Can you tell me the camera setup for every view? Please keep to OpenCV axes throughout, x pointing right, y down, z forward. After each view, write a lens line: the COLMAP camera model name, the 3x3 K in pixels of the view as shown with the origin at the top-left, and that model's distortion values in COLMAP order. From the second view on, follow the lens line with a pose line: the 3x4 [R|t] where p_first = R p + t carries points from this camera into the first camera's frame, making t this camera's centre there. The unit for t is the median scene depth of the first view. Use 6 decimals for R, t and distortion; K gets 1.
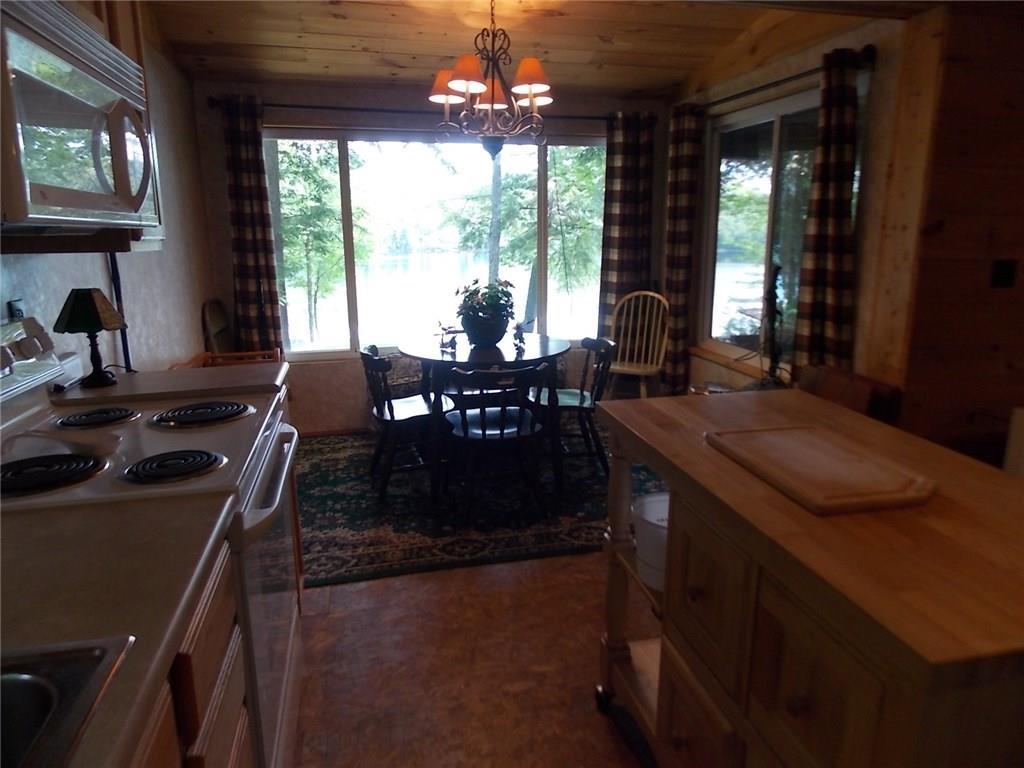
lens RADIAL K [[677.5, 0, 513.9], [0, 677.5, 383.7], [0, 0, 1]] dist [0.008047, 0.002495]
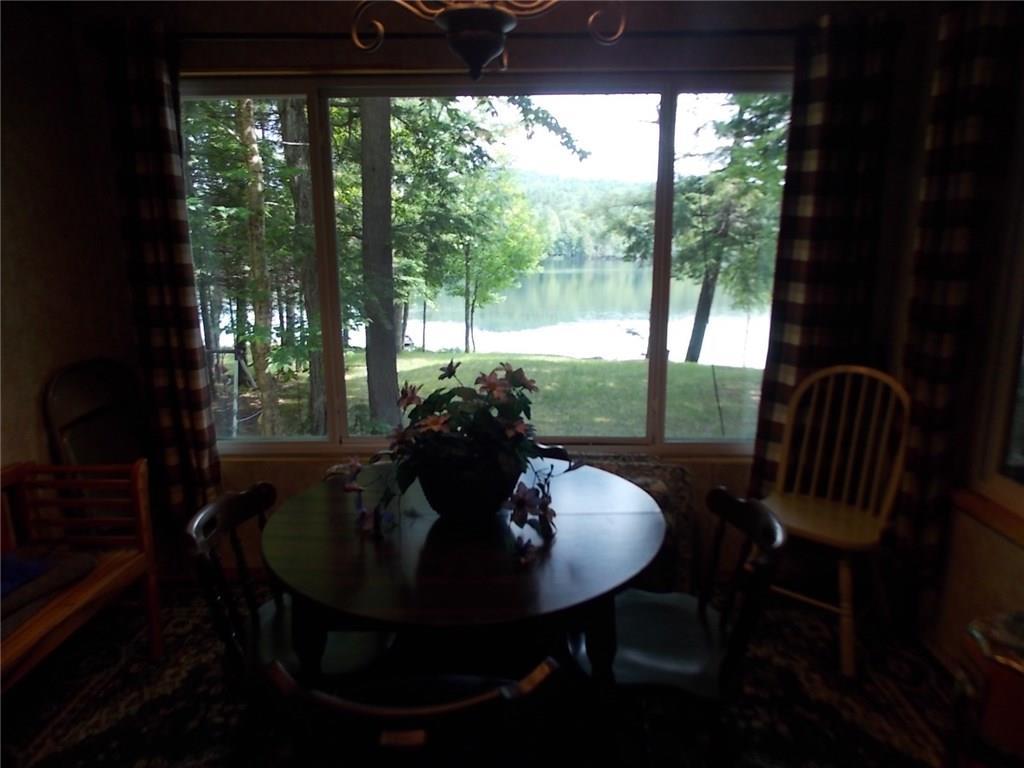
lens RADIAL K [[677.5, 0, 518.5], [0, 677.5, 379.2], [0, 0, 1]] dist [0.008047, 0.002495]
pose [[0.969368, 0.053804, -0.239648, 0.065722], [-0.058020, 0.998260, -0.010567, -0.103658], [0.238662, 0.024148, 0.970802, 0.423956]]
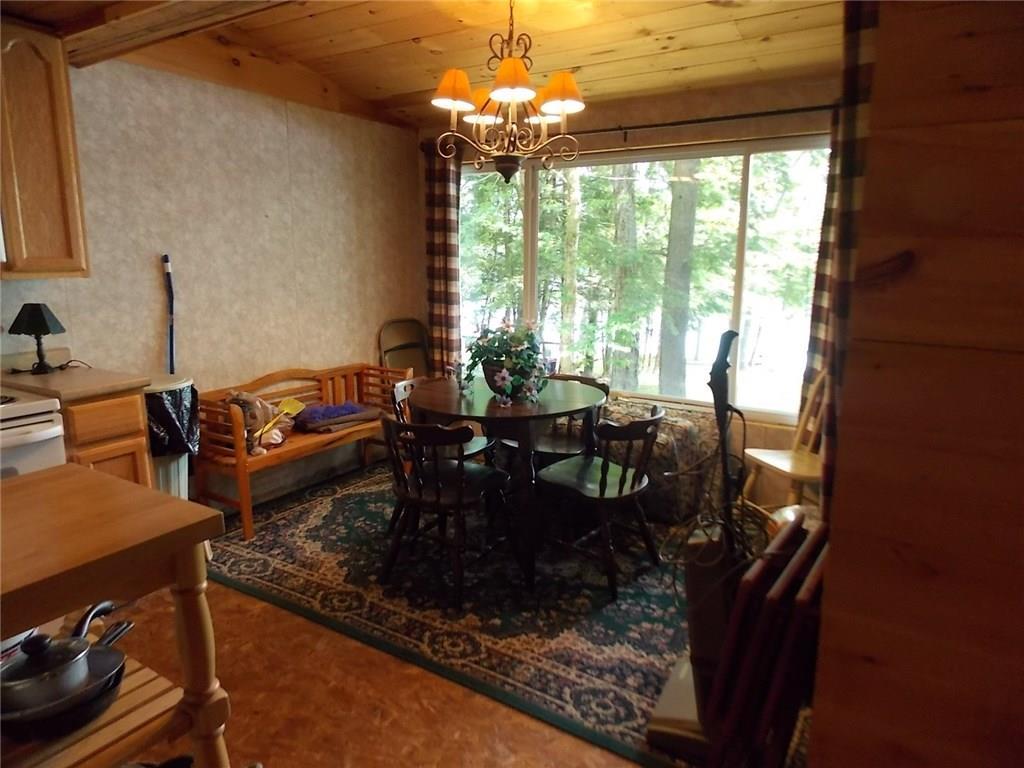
lens RADIAL K [[677.5, 0, 521.5], [0, 677.5, 386.2], [0, 0, 1]] dist [0.008047, 0.002495]
pose [[0.694895, 0.147639, -0.703792, 0.426592], [-0.169401, 0.984762, 0.039321, -0.076918], [0.698873, 0.091899, 0.709317, 0.289783]]
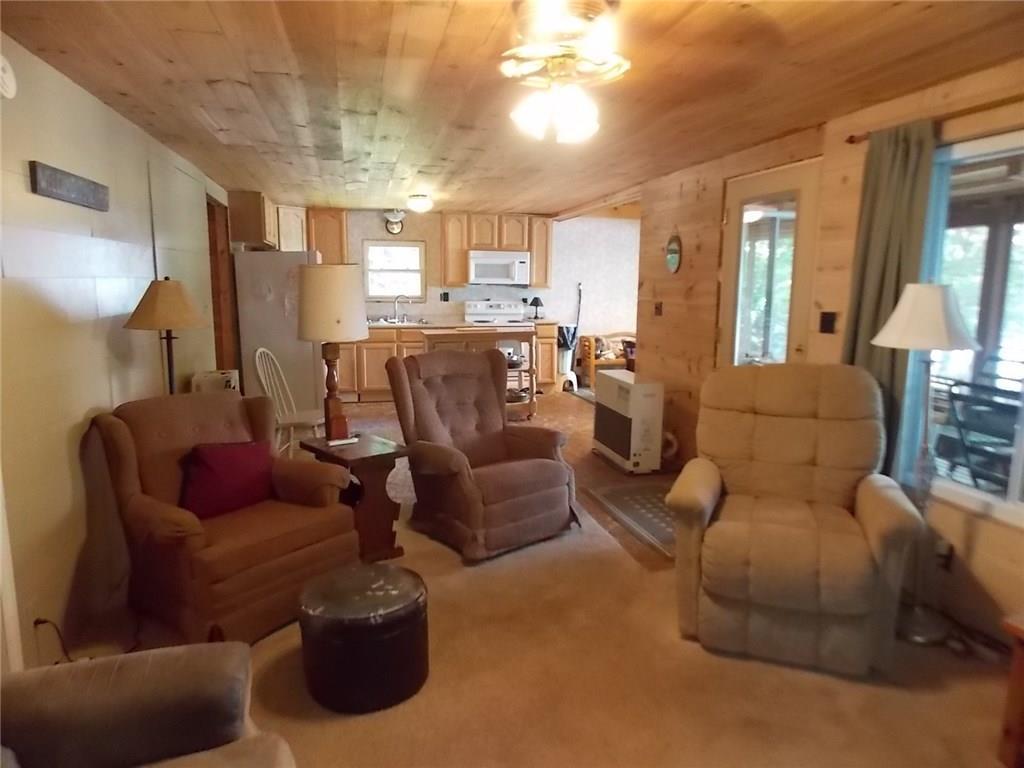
lens RADIAL K [[677.5, 0, 513.7], [0, 677.5, 384.6], [0, 0, 1]] dist [0.008047, 0.002495]
pose [[0.005928, 0.160498, -0.987018, 1.539619], [-0.237691, 0.958973, 0.154510, -0.093930], [0.971323, 0.233689, 0.043834, 0.316627]]
